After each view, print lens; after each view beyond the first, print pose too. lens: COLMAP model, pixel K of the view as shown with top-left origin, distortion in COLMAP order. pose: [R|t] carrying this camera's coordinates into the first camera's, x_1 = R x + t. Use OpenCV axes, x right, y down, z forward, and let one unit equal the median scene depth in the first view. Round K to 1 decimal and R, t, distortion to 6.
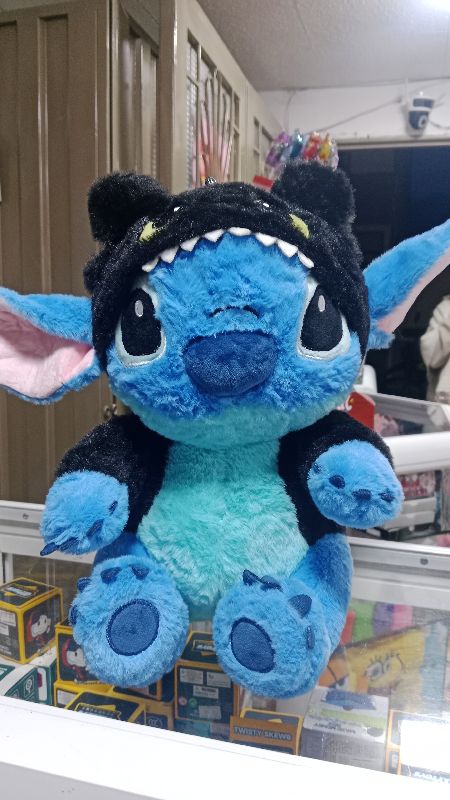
lens RADIAL K [[640.1, 0, 230.5], [0, 640.1, 395.0], [0, 0, 1]] dist [-0.011082, -0.051313]
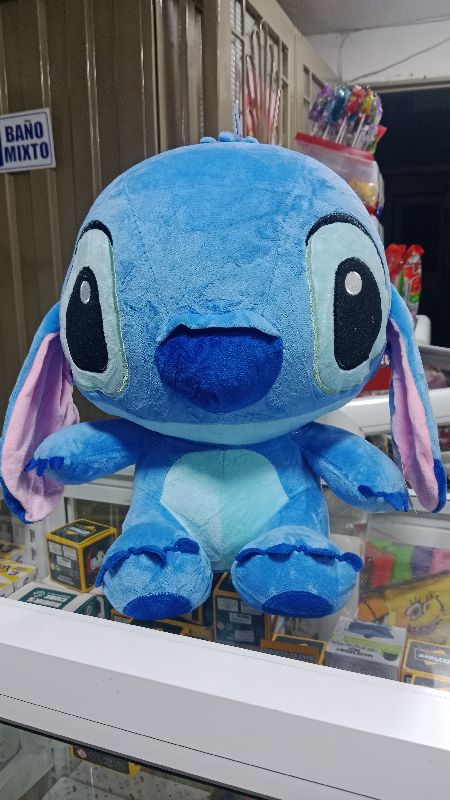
lens RADIAL K [[640.1, 0, 227.2], [0, 640.1, 398.2], [0, 0, 1]] dist [-0.011082, -0.051313]
pose [[0.994707, -0.009233, -0.102335, 0.027076], [0.017524, 0.996607, 0.080418, -0.007880], [0.101245, -0.081786, 0.991494, -0.046080]]
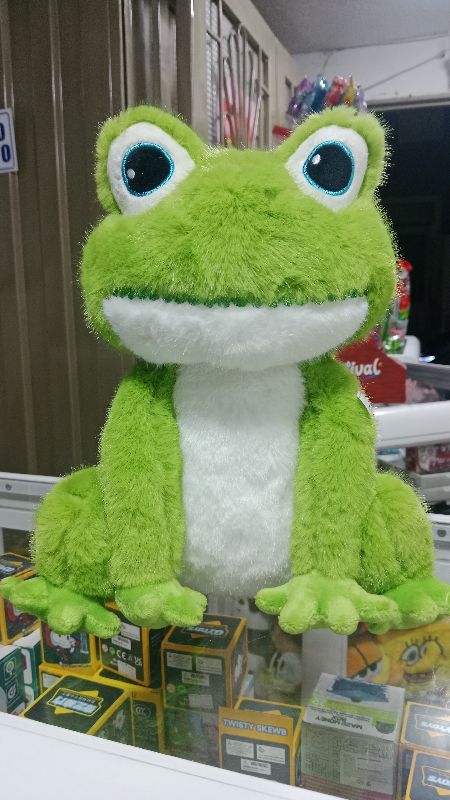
lens RADIAL K [[640.1, 0, 230.9], [0, 640.1, 395.3], [0, 0, 1]] dist [-0.011082, -0.051313]
pose [[0.996624, -0.017808, -0.080150, 0.042286], [0.020014, 0.999440, 0.026804, 0.021315], [0.079628, -0.028317, 0.996422, 0.057799]]
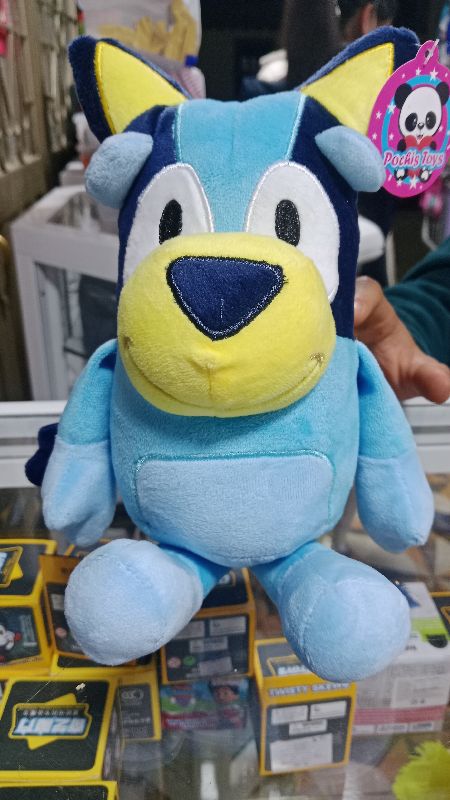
lens RADIAL K [[640.1, 0, 218.5], [0, 640.1, 402.8], [0, 0, 1]] dist [-0.011082, -0.051313]
pose [[0.948196, -0.155623, 0.276960, -0.083385], [0.062764, 0.946383, 0.316891, 0.003201], [-0.311425, -0.283092, 0.907124, 0.212892]]
